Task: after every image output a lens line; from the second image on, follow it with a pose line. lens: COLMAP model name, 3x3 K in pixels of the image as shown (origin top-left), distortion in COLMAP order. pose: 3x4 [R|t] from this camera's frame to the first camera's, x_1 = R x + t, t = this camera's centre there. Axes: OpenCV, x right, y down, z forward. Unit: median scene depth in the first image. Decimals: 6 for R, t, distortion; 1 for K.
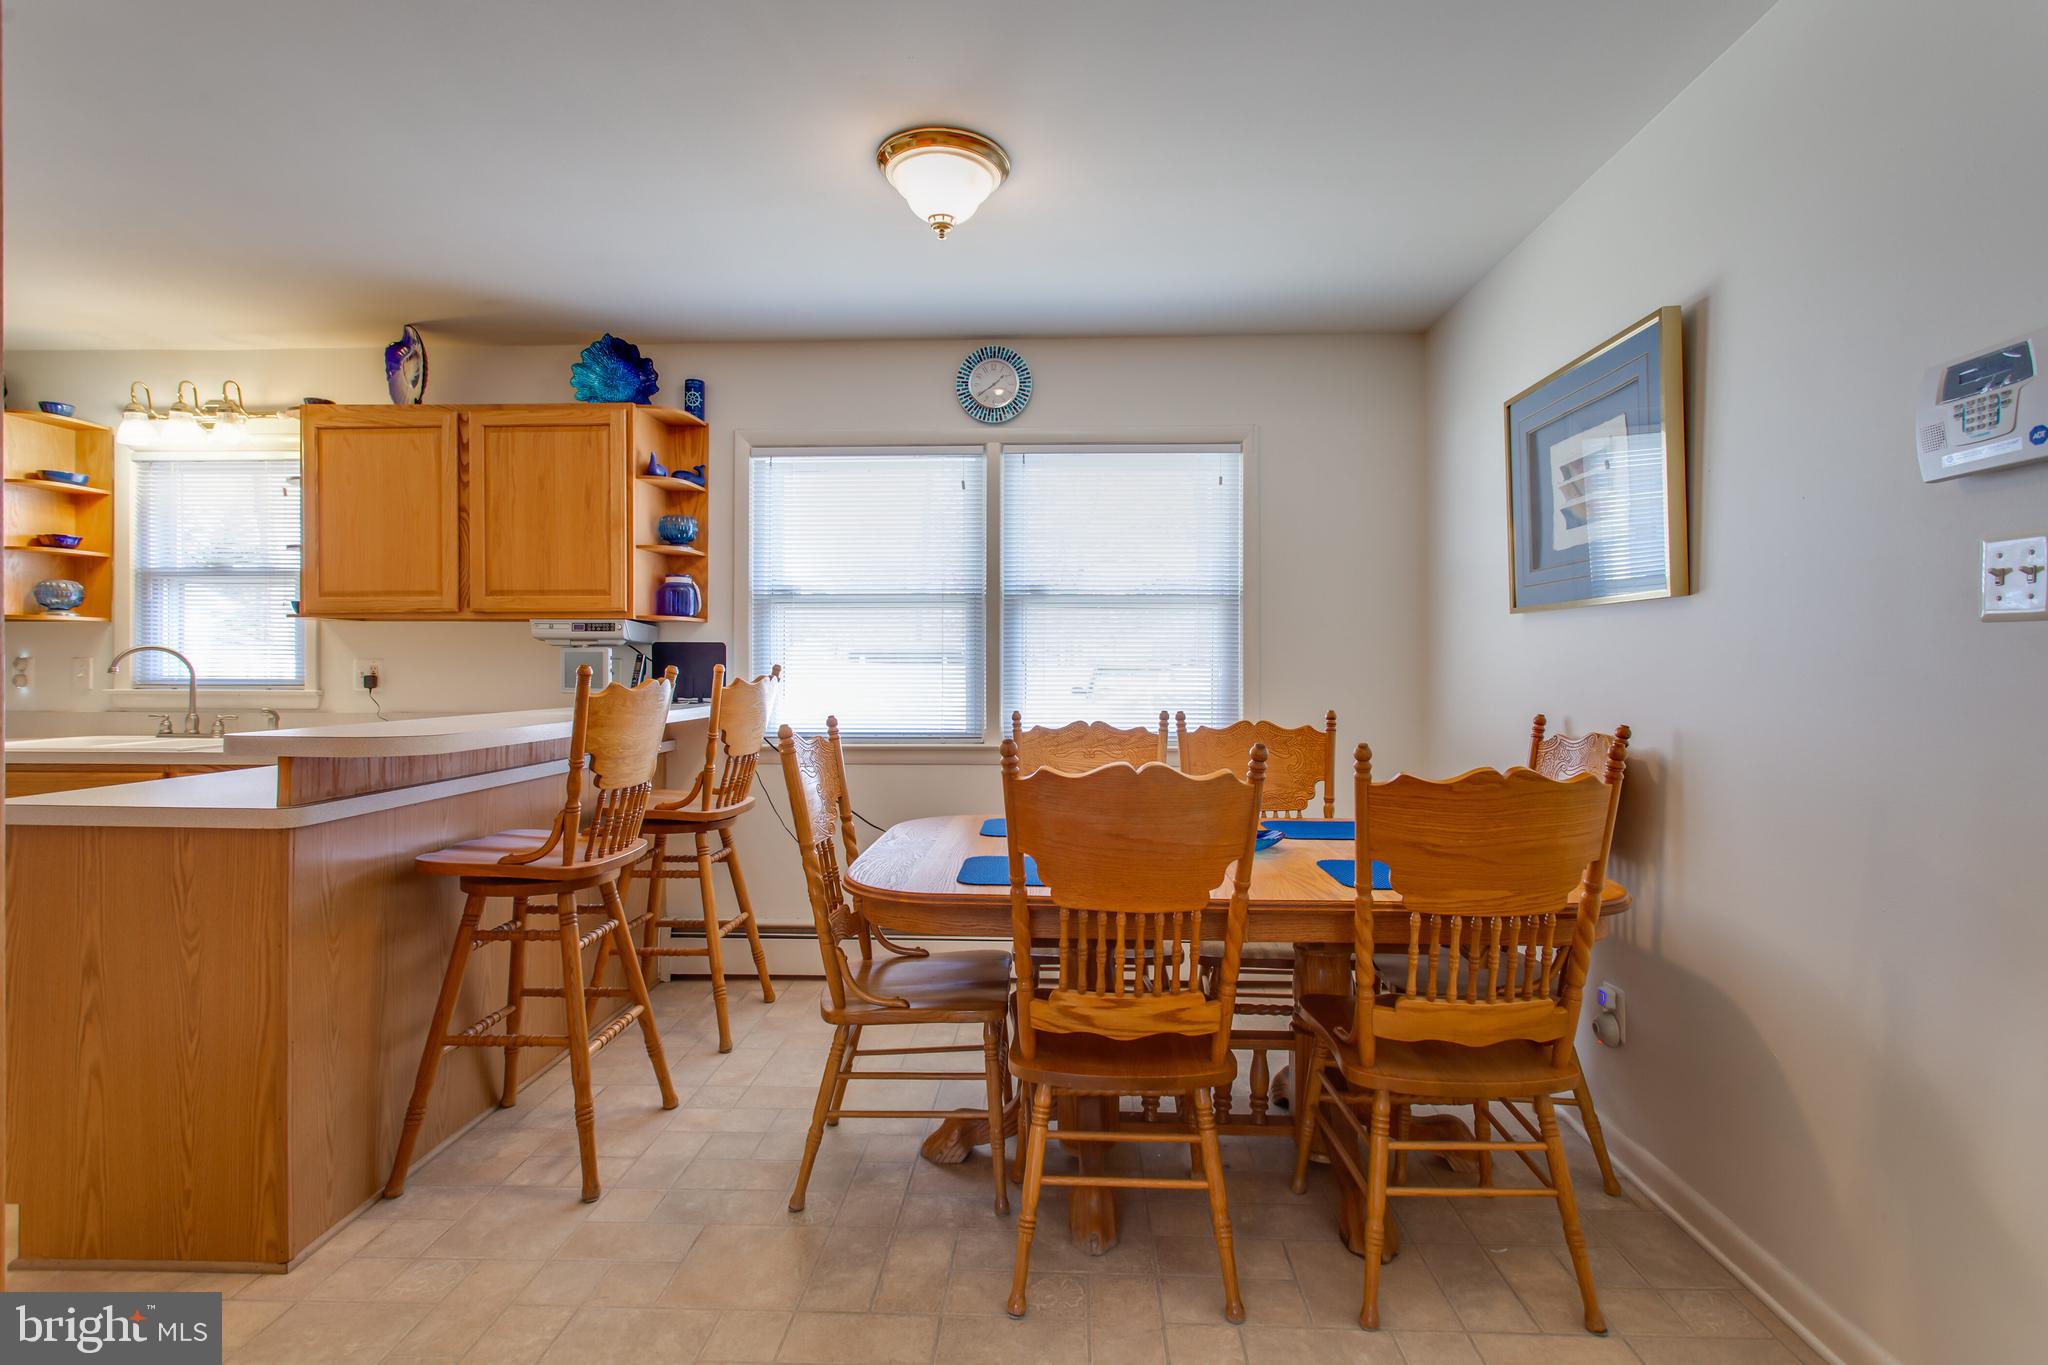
lens RADIAL K [[1004.1, 0, 1043.6], [0, 1004.1, 666.9], [0, 0, 1]] dist [0.002539, 0.003610]
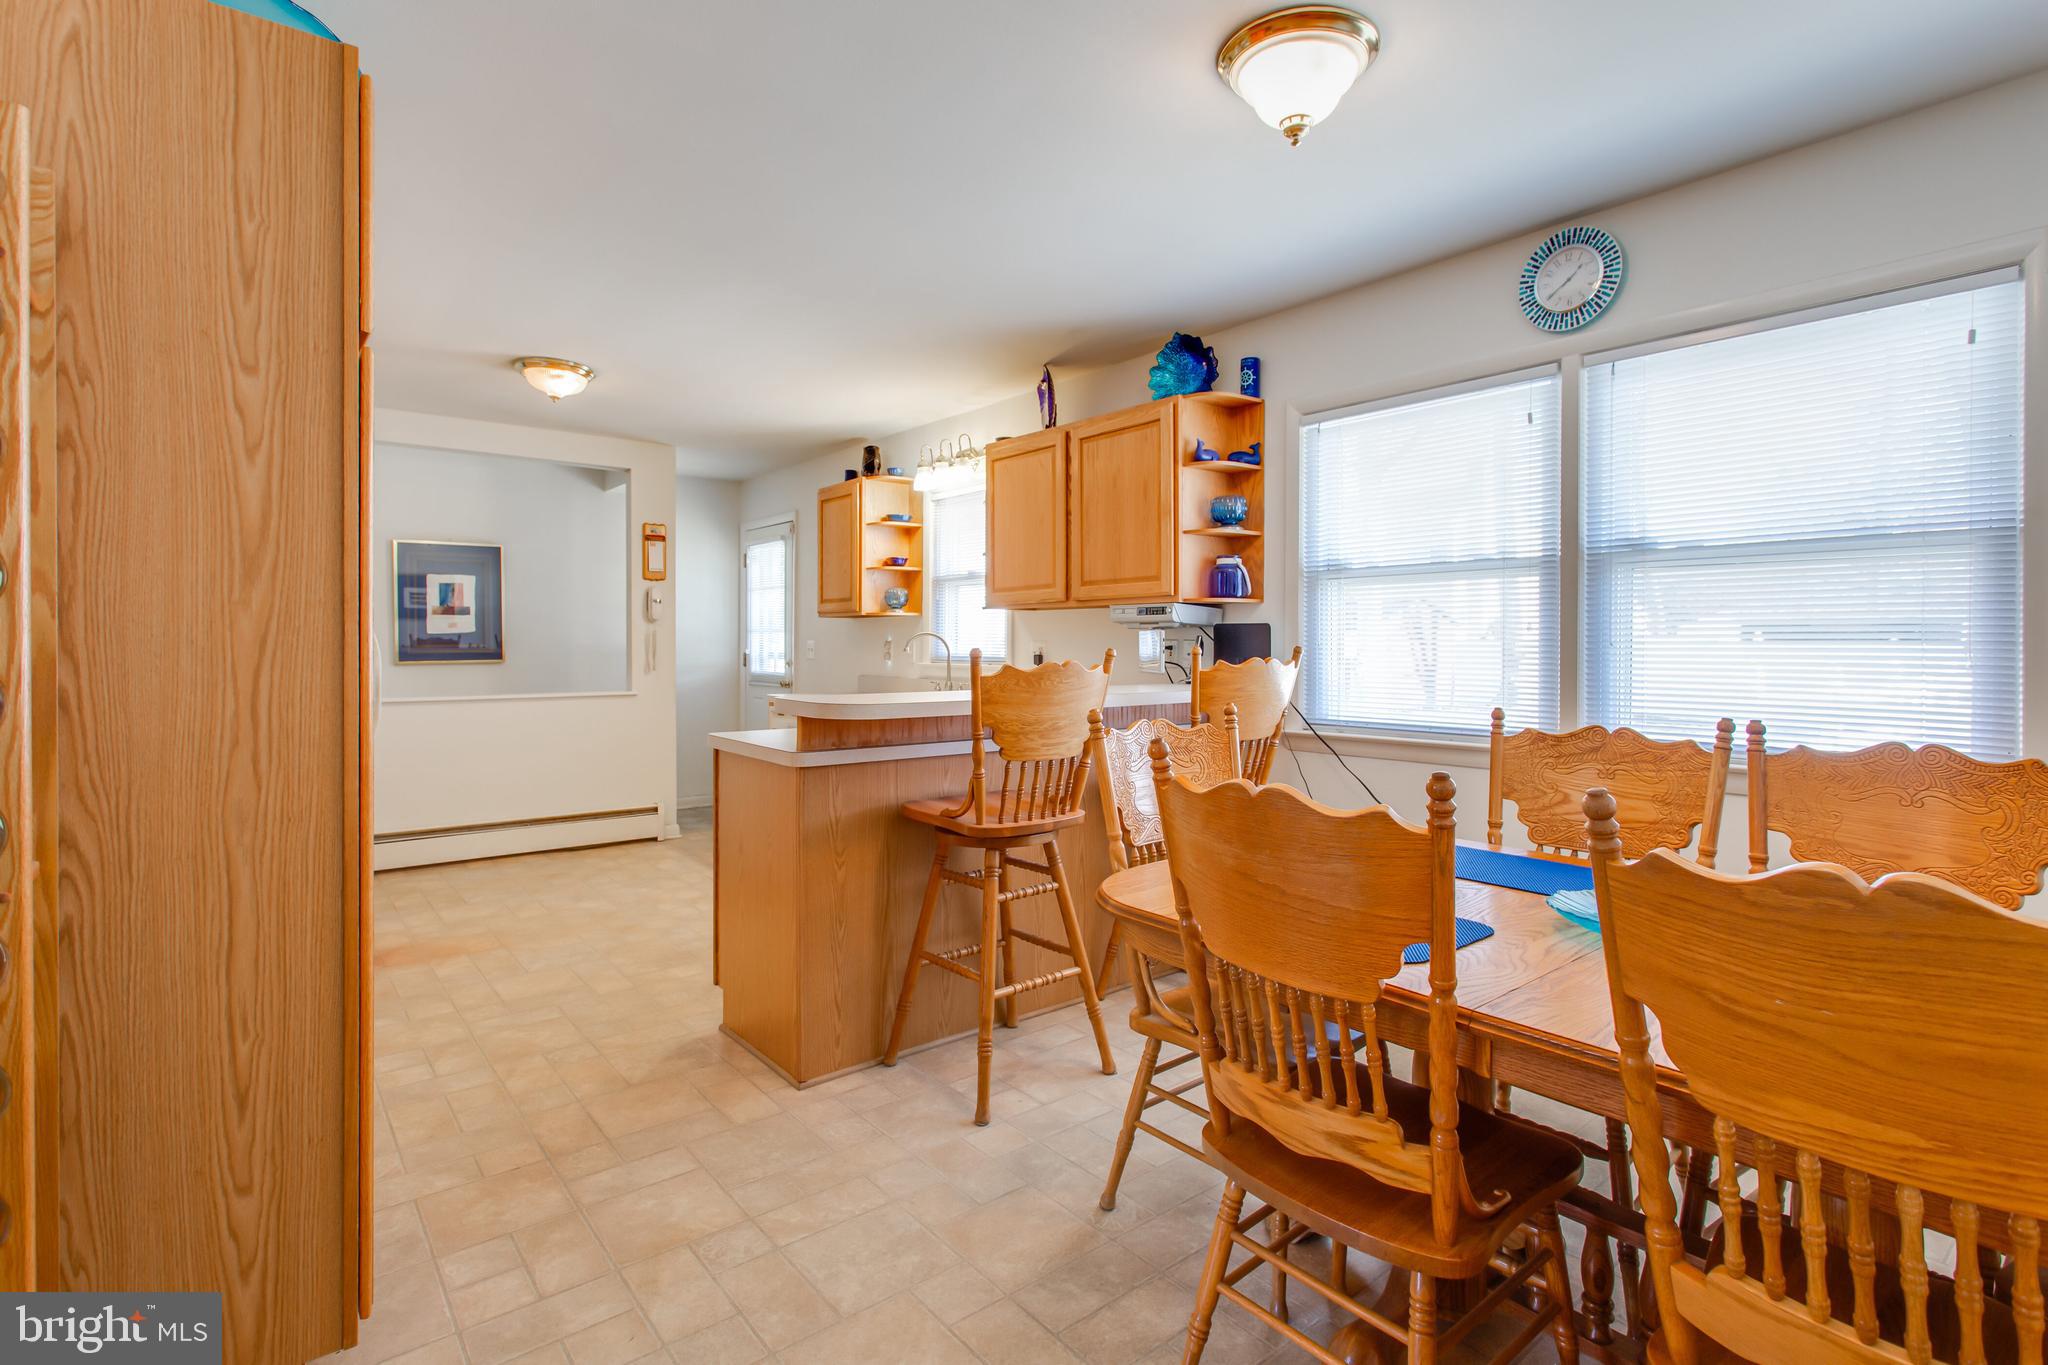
lens RADIAL K [[1004.1, 0, 1002.4], [0, 1004.1, 649.8], [0, 0, 1]] dist [0.002539, 0.003610]
pose [[0.652708, 0.003425, -0.757602, 0.256270], [0.000189, 0.999989, 0.004683, -0.003107], [0.757609, -0.003200, 0.652701, 0.175930]]
